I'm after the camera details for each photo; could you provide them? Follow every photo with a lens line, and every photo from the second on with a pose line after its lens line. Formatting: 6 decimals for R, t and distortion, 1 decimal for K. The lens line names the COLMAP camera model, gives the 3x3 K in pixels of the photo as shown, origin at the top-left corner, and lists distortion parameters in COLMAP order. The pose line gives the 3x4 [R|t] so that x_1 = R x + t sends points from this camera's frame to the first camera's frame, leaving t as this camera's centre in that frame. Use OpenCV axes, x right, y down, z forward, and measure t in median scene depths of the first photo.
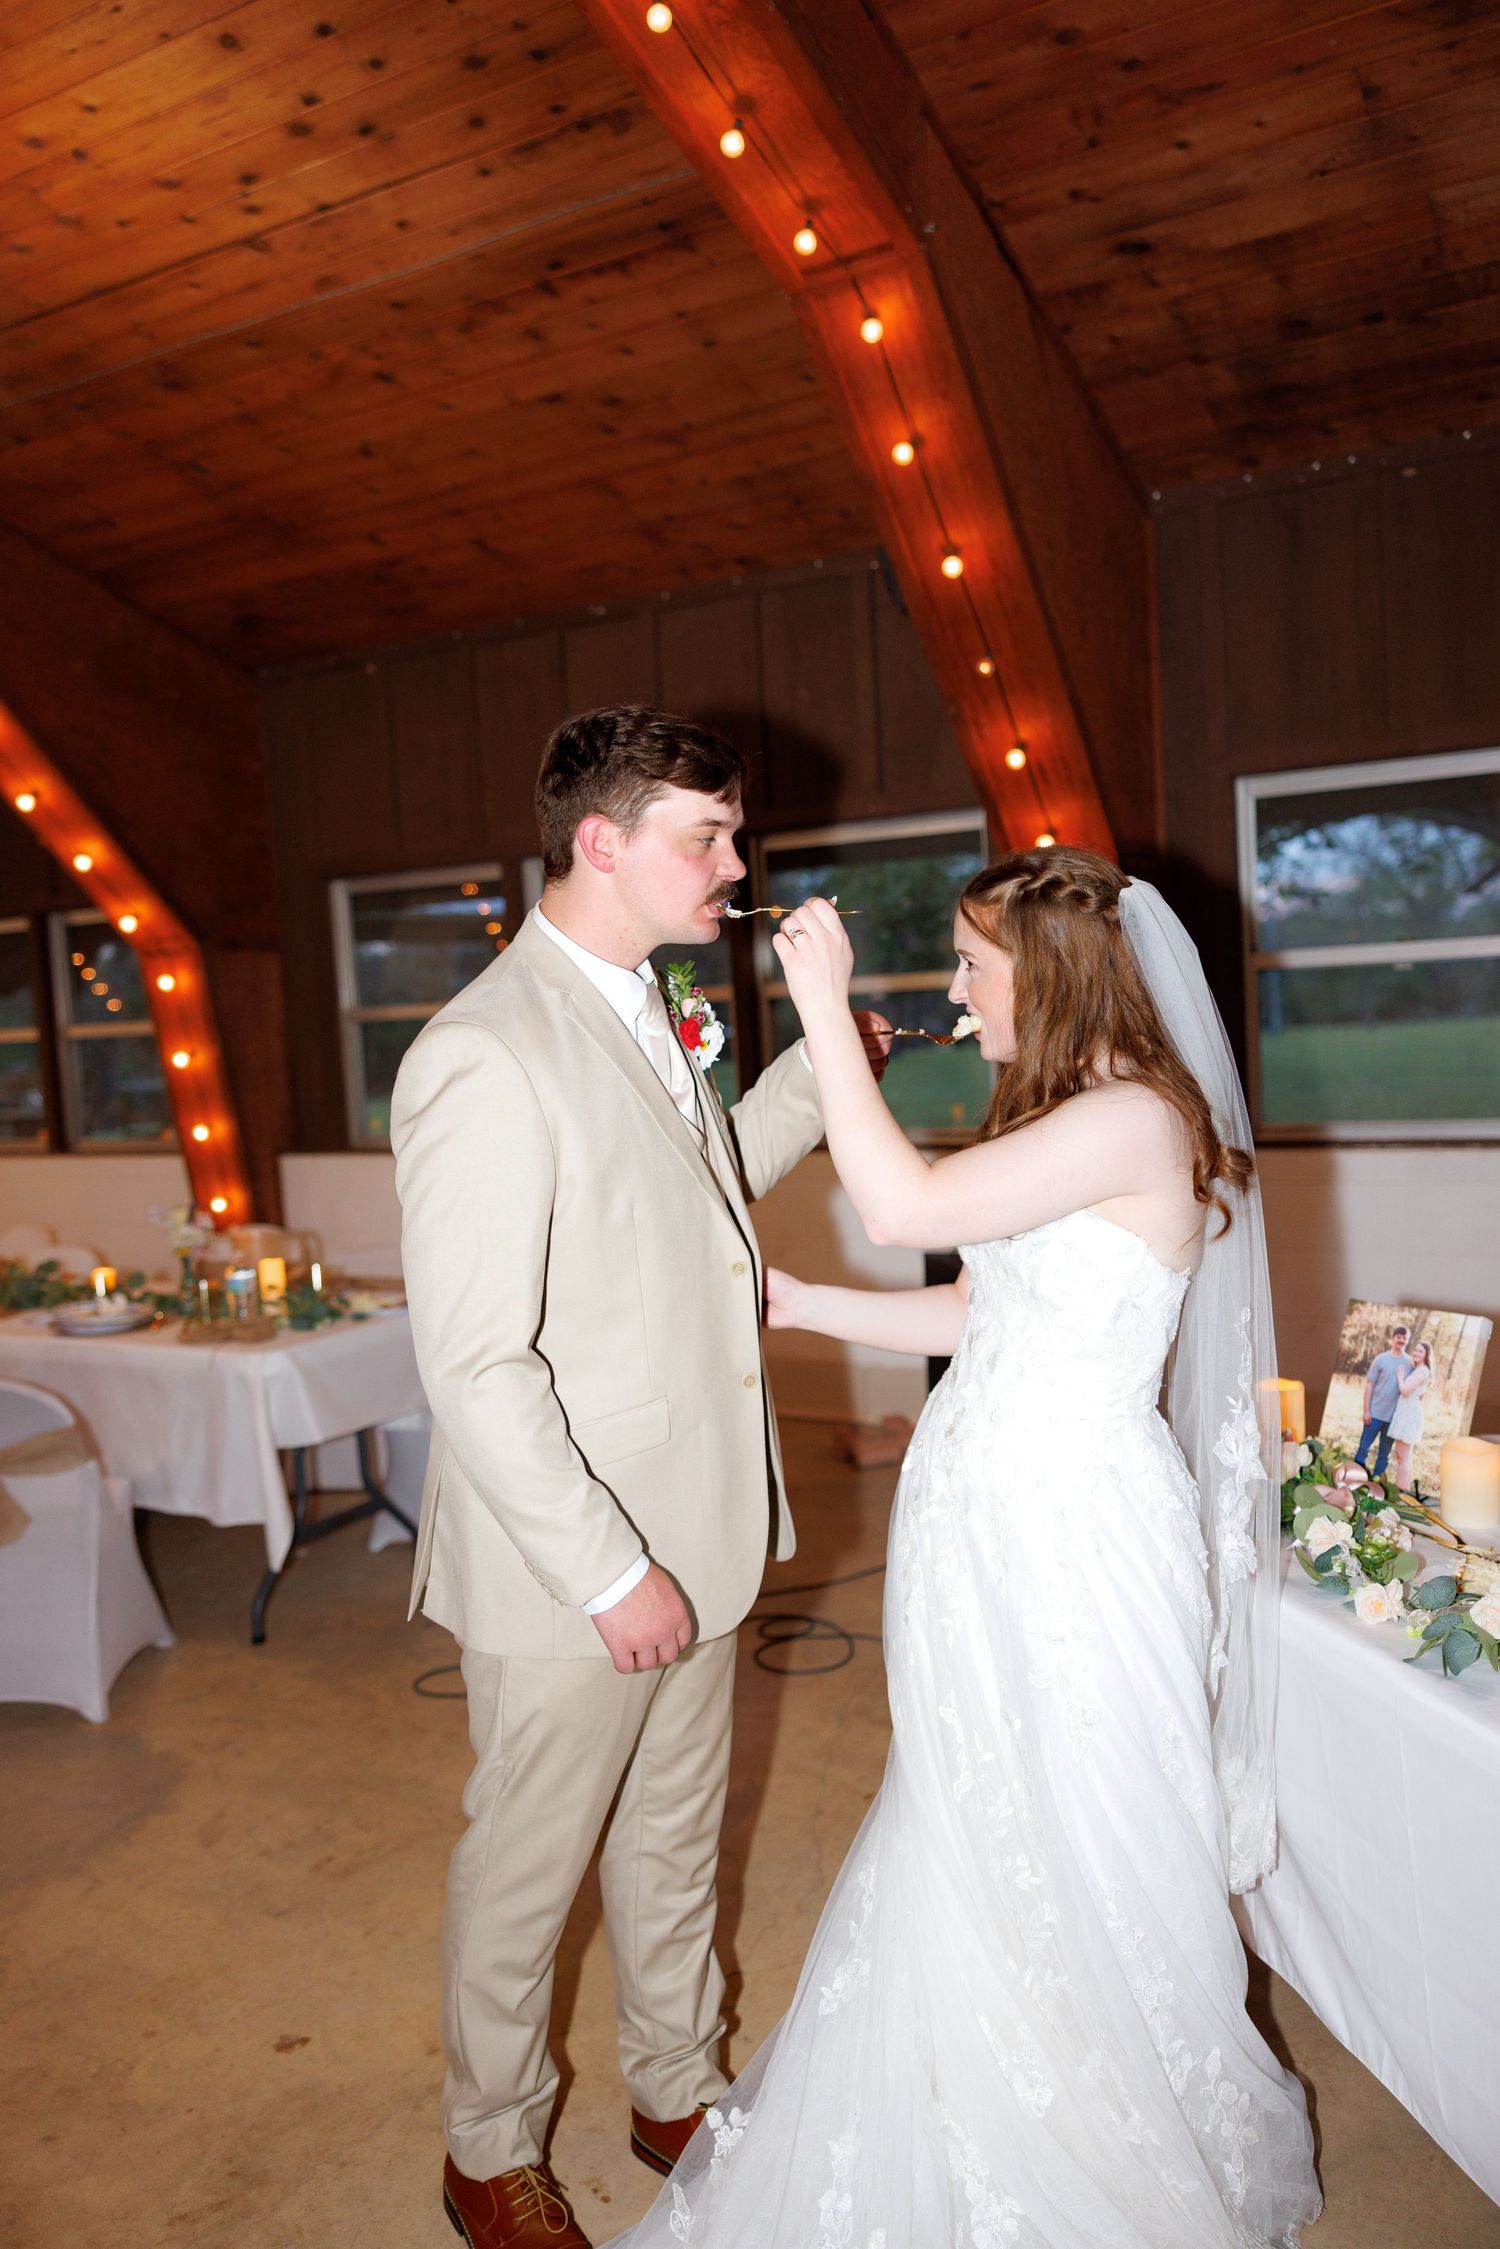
lens RADIAL K [[1815.0, 0, 739.9], [0, 1815.0, 1135.4], [0, 0, 1]] dist [0.014136, 0.002874]
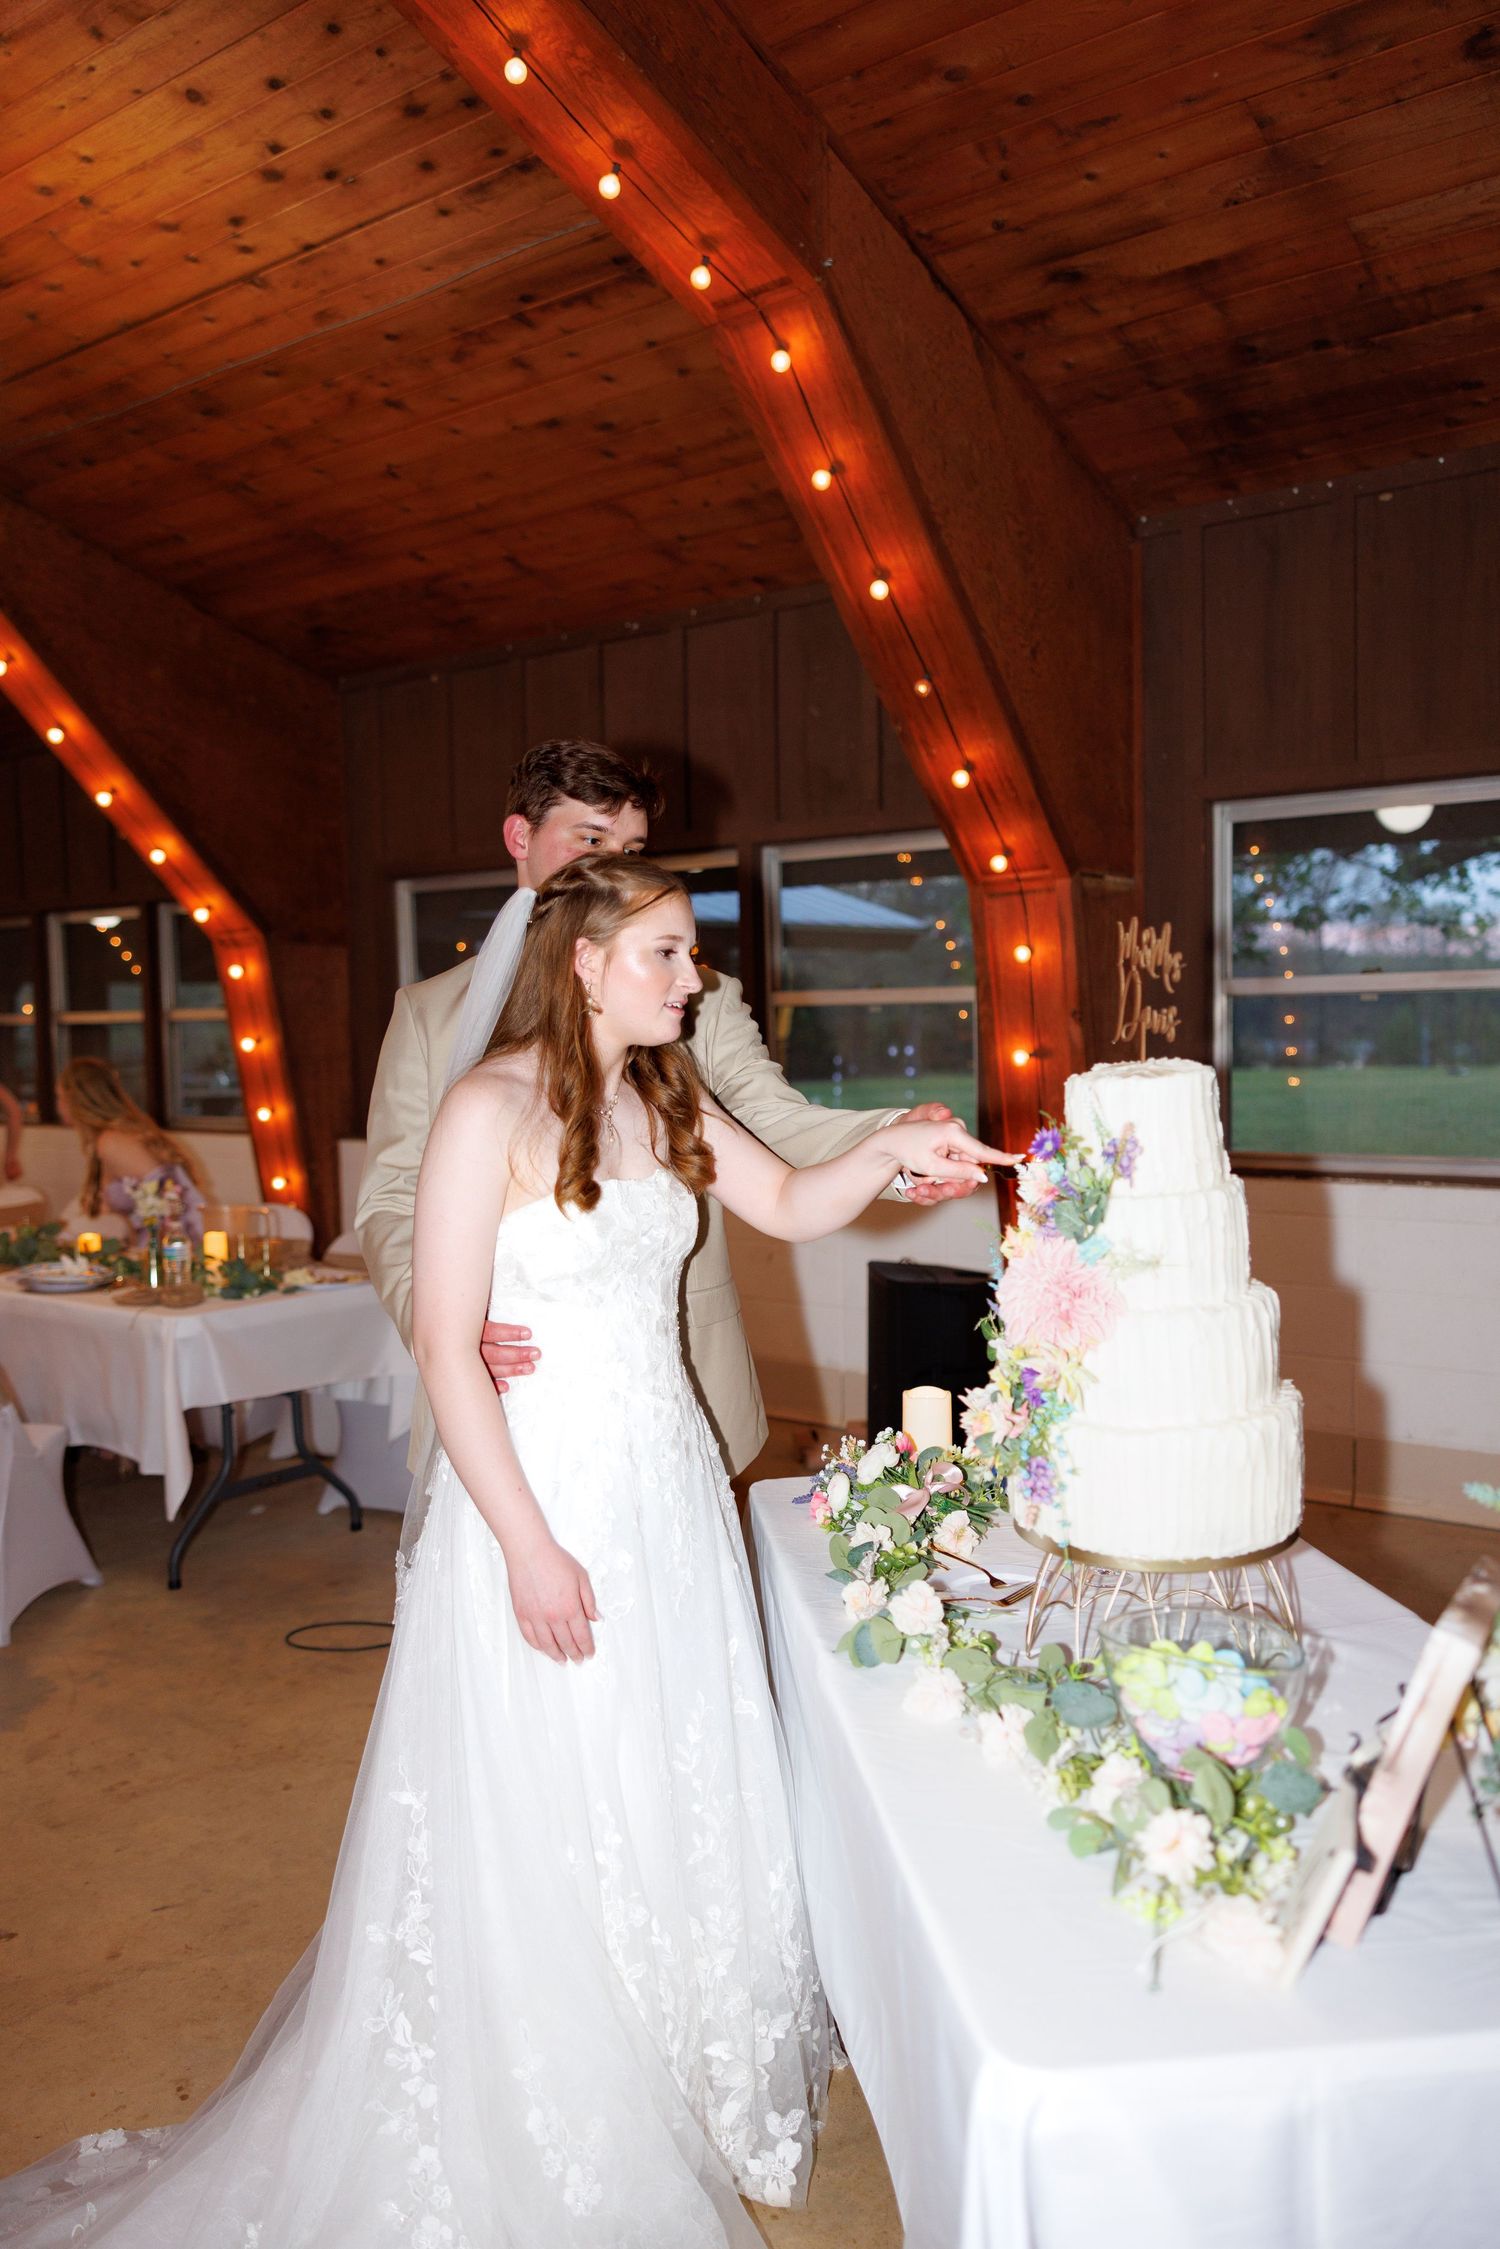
lens RADIAL K [[1815.0, 0, 793.8], [0, 1815.0, 1141.1], [0, 0, 1]] dist [0.014136, 0.002874]
pose [[0.991740, 0.045473, -0.119930, 0.202049], [-0.045712, 0.998954, 0.000764, -0.001141], [0.119840, 0.004725, 0.992782, -0.019798]]
